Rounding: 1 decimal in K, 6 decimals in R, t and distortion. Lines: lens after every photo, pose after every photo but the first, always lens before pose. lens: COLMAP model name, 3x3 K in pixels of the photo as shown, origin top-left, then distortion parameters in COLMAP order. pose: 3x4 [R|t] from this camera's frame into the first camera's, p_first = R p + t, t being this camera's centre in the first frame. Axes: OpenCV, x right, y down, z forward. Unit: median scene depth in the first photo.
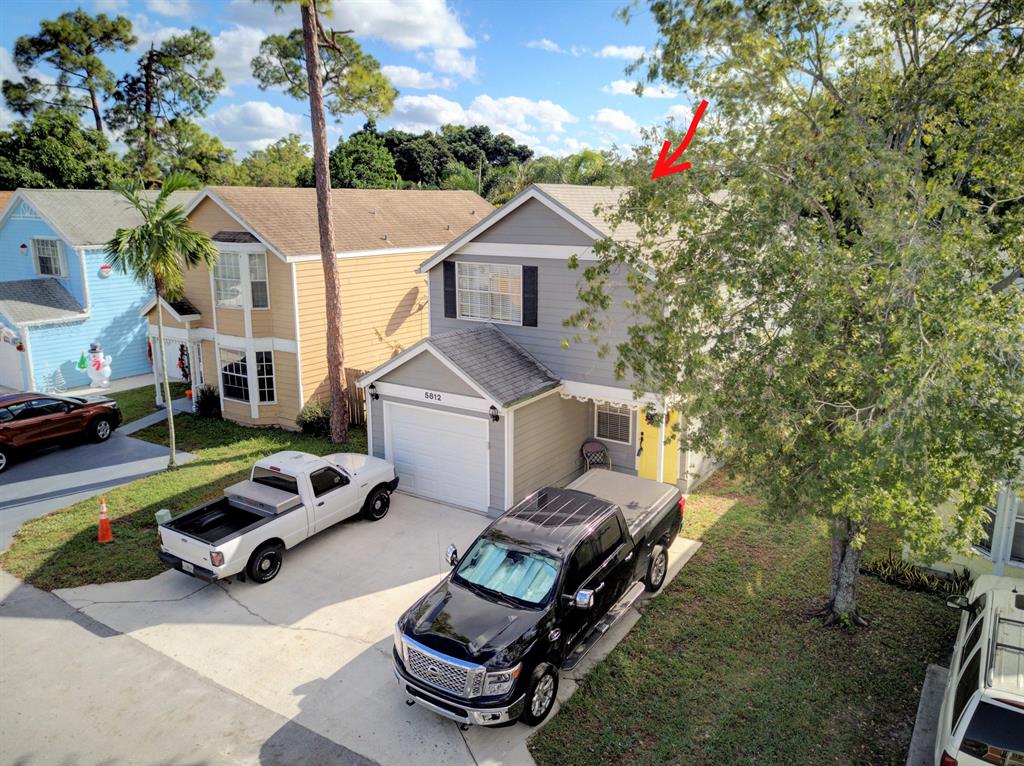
lens RADIAL K [[786.0, 0, 512.4], [0, 786.0, 382.9], [0, 0, 1]] dist [0.012217, 0.001082]
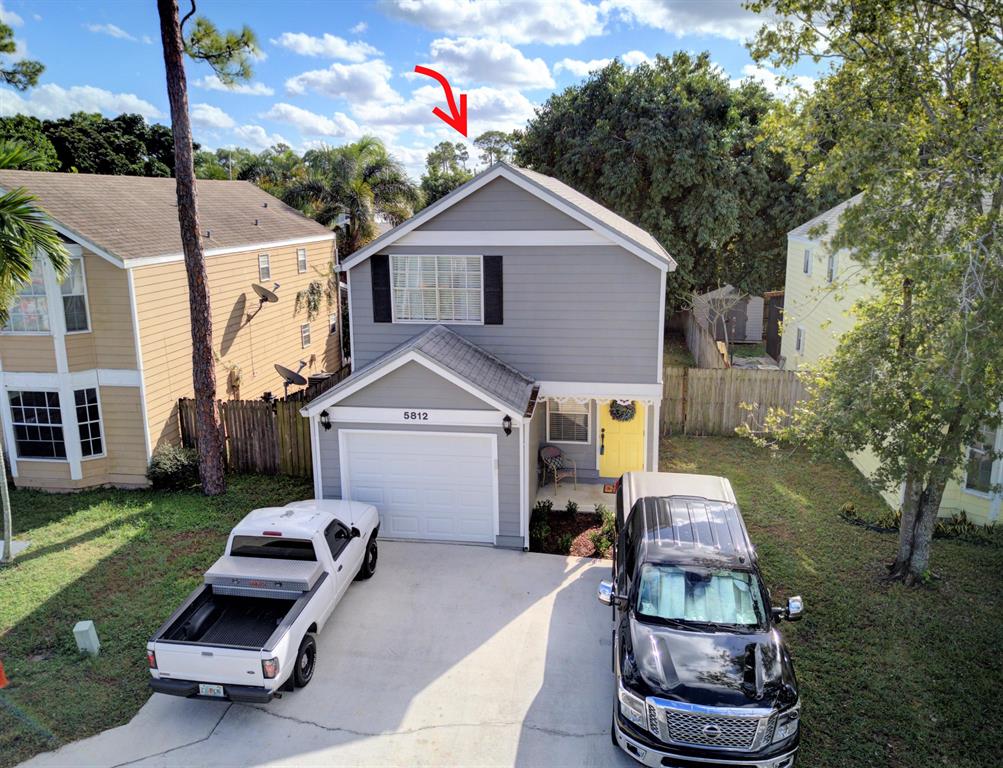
lens RADIAL K [[811.4, 0, 498.0], [0, 811.4, 385.6], [0, 0, 1]] dist [0.010875, -0.001146]
pose [[0.909105, -0.103789, 0.403430, -0.321843], [0.106001, 0.994222, 0.016915, -0.017479], [-0.402854, 0.027386, 0.914854, 0.158145]]
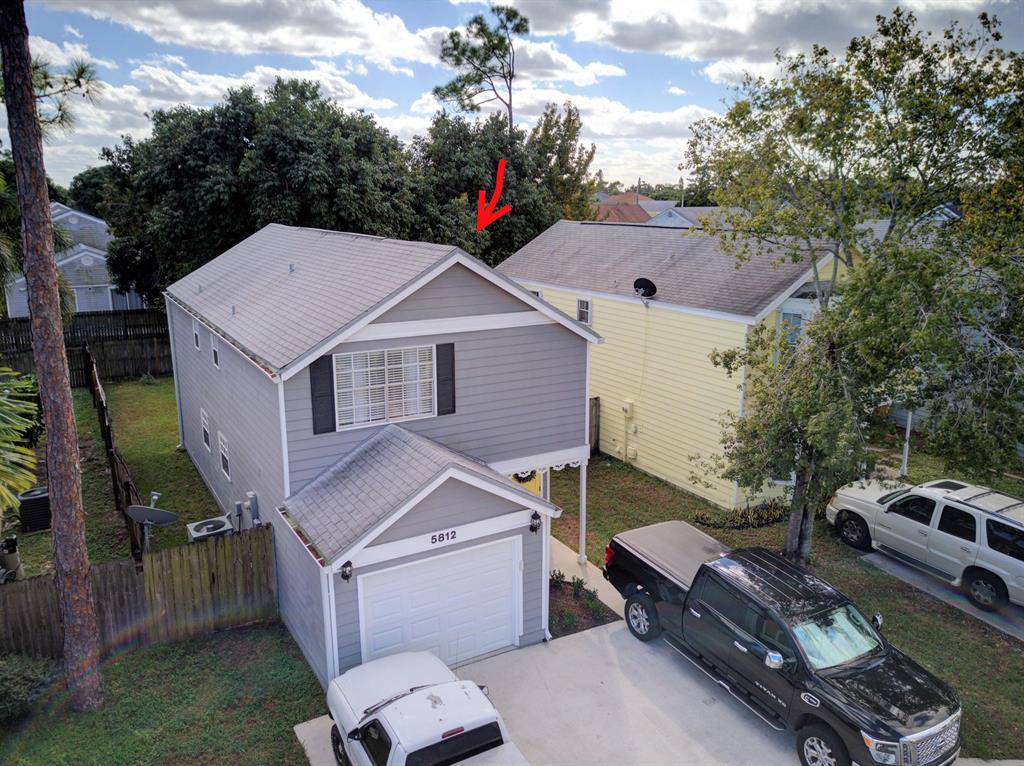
lens RADIAL K [[776.0, 0, 523.0], [0, 776.0, 379.5], [0, 0, 1]] dist [0.014440, 0.005647]
pose [[0.451570, -0.209788, 0.867222, -0.593168], [0.205980, 0.970221, 0.127449, -0.181166], [-0.868134, 0.121078, 0.481335, 0.497622]]
